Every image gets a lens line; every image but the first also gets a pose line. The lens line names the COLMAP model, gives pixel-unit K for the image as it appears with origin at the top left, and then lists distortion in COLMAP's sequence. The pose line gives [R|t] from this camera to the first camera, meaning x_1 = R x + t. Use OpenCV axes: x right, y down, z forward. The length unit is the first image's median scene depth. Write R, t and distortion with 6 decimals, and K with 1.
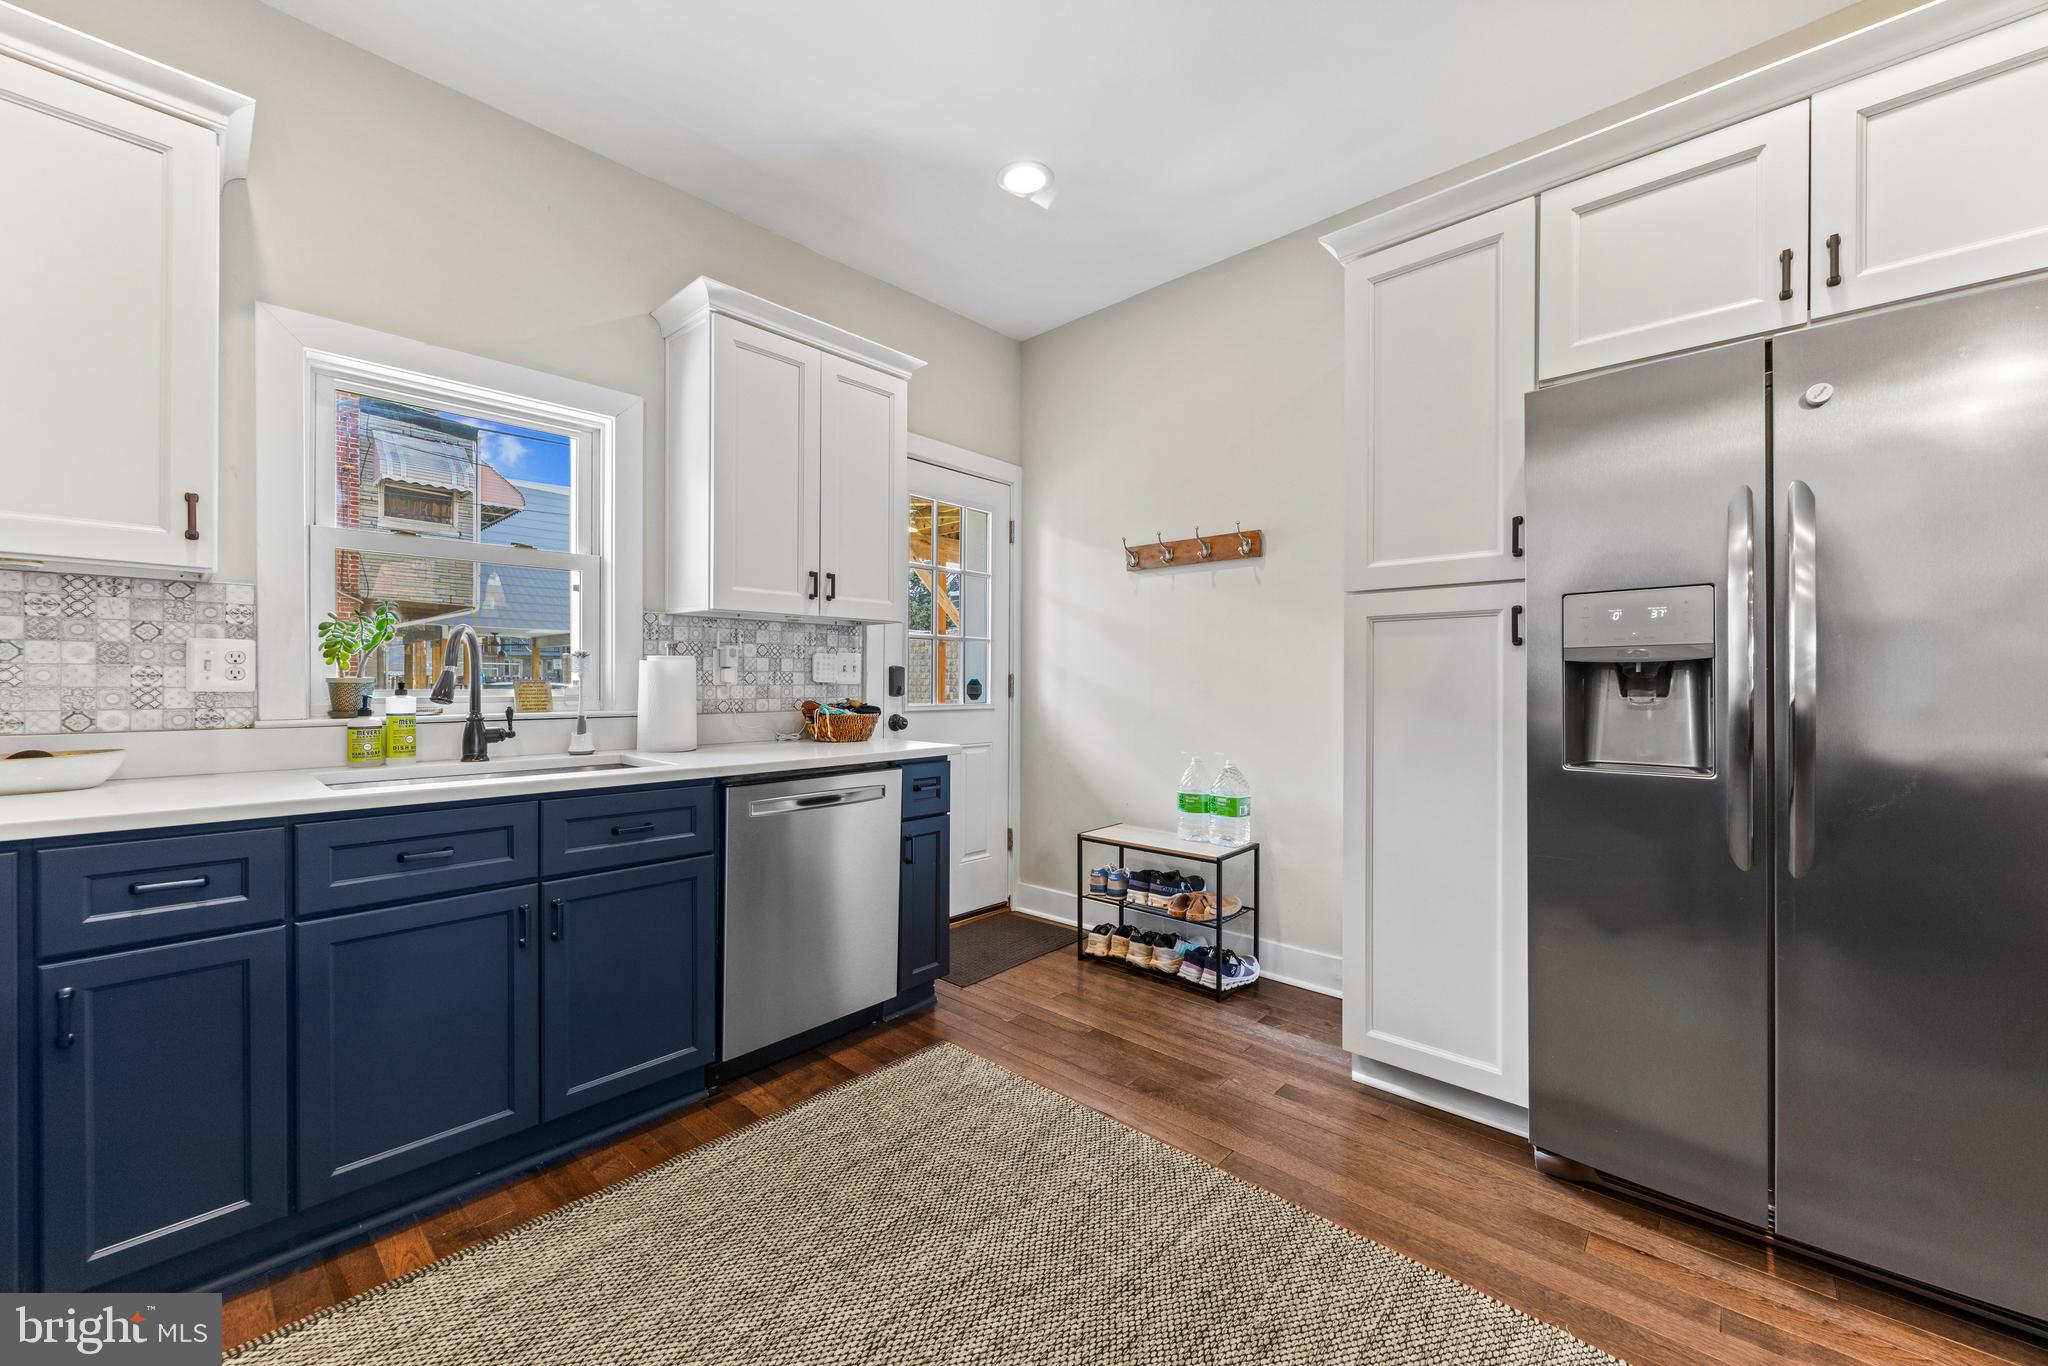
lens RADIAL K [[787.9, 0, 1022.1], [0, 787.9, 685.4], [0, 0, 1]] dist [-0.001019, -0.000968]
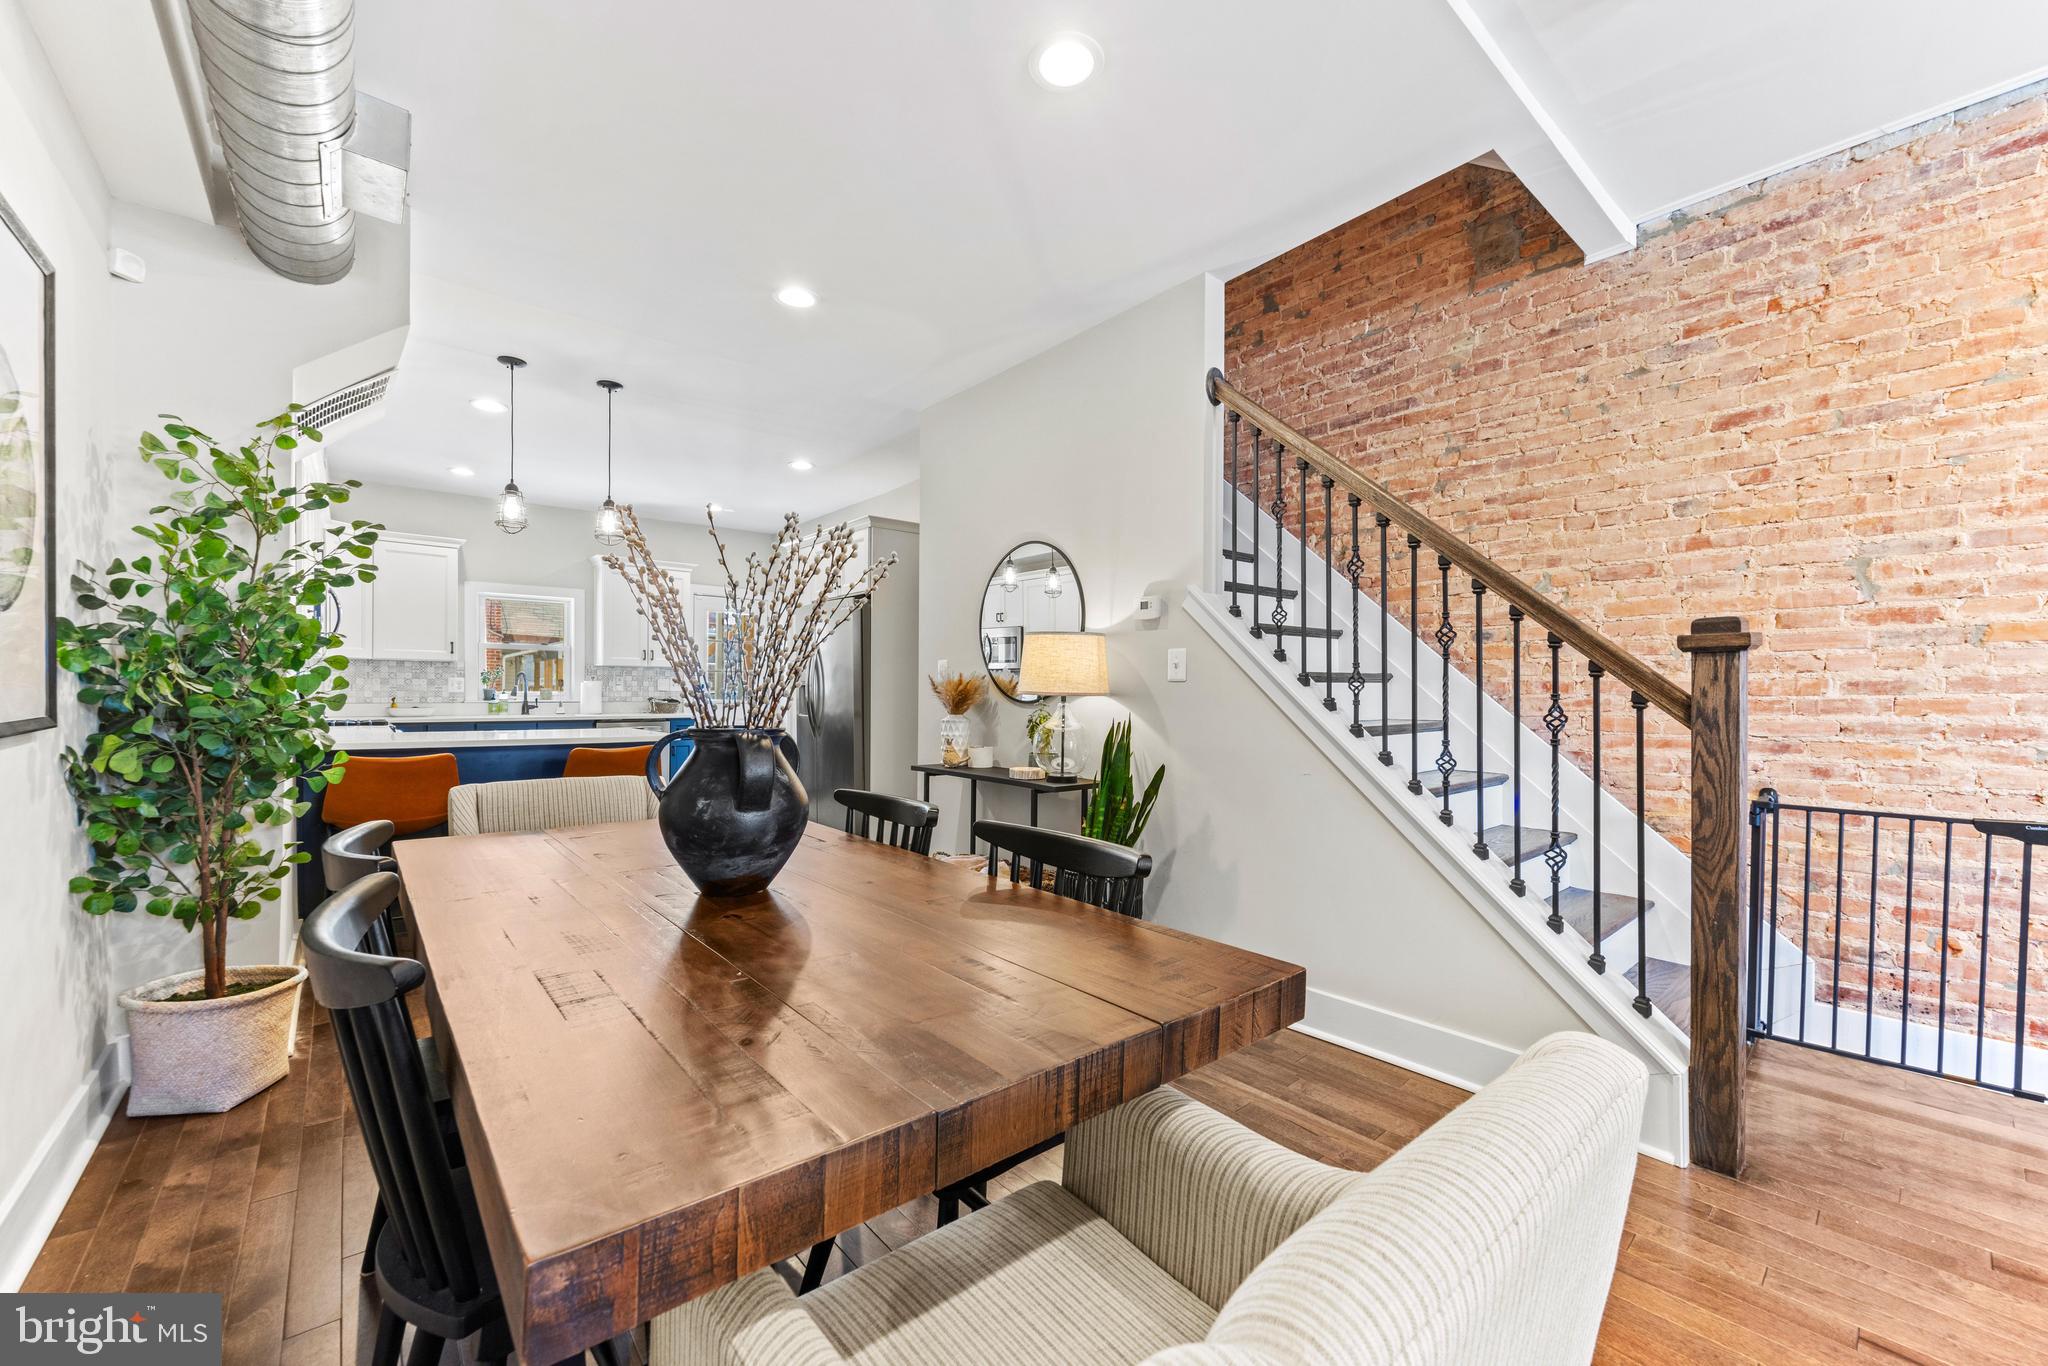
lens RADIAL K [[787.9, 0, 1029.6], [0, 787.9, 693.4], [0, 0, 1]] dist [-0.001019, -0.000968]
pose [[0.993368, 0.003400, -0.114925, 1.634195], [-0.003653, 0.999991, -0.001992, 0.008573], [0.114917, 0.002399, 0.993372, -1.858006]]
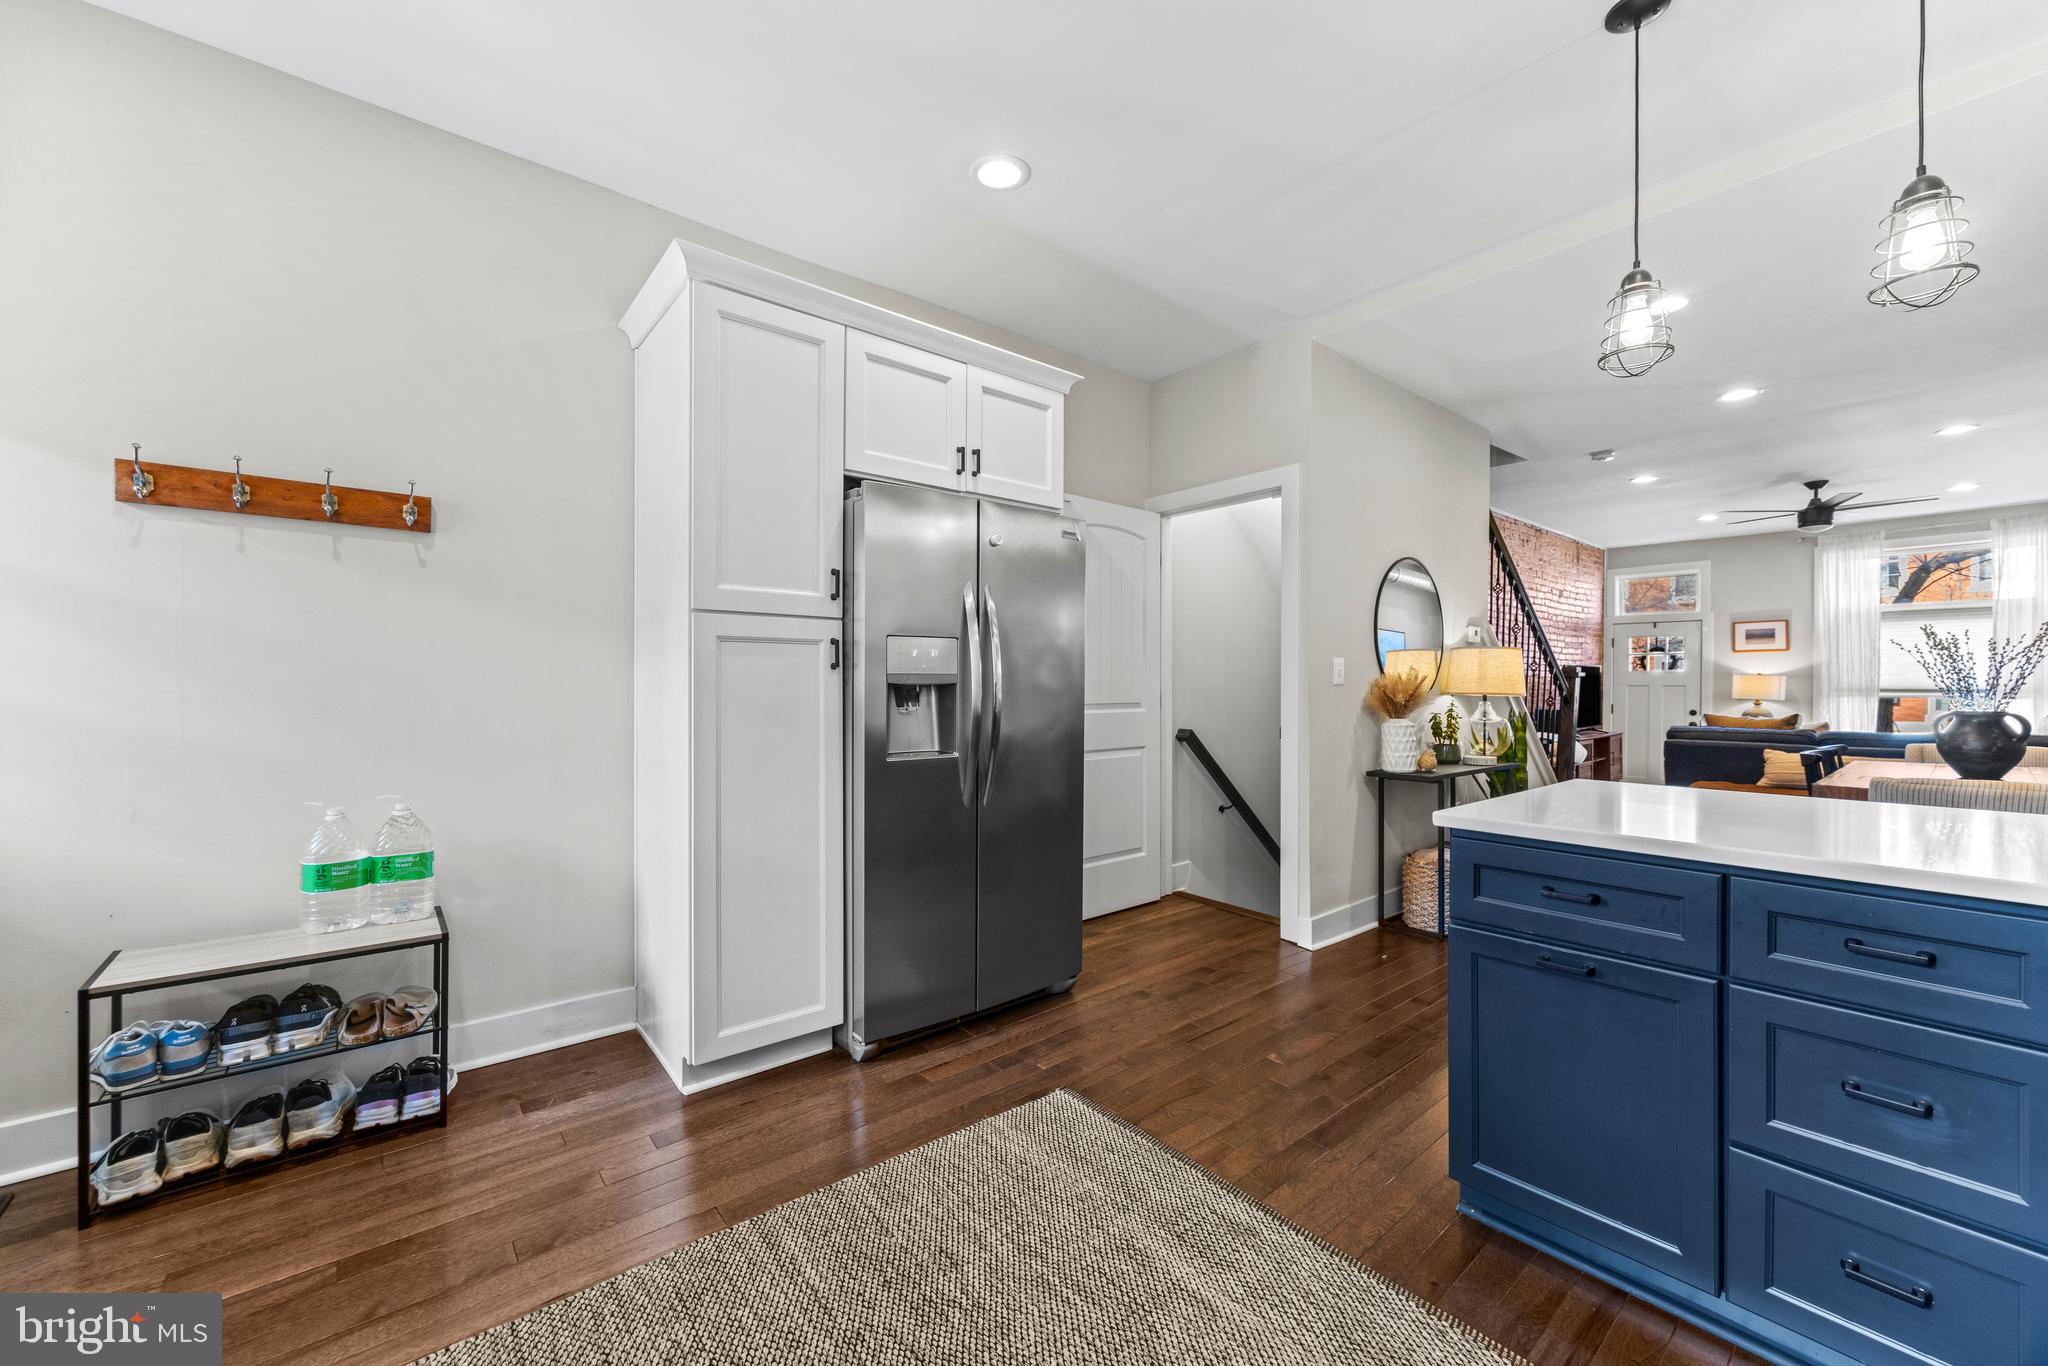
lens RADIAL K [[787.9, 0, 1023.9], [0, 787.9, 691.1], [0, 0, 1]] dist [-0.001019, -0.000968]
pose [[0.137273, -0.007699, 0.990503, -0.505341], [-0.000516, 0.999969, 0.007844, -0.021179], [-0.990533, -0.001588, 0.137265, 0.433625]]
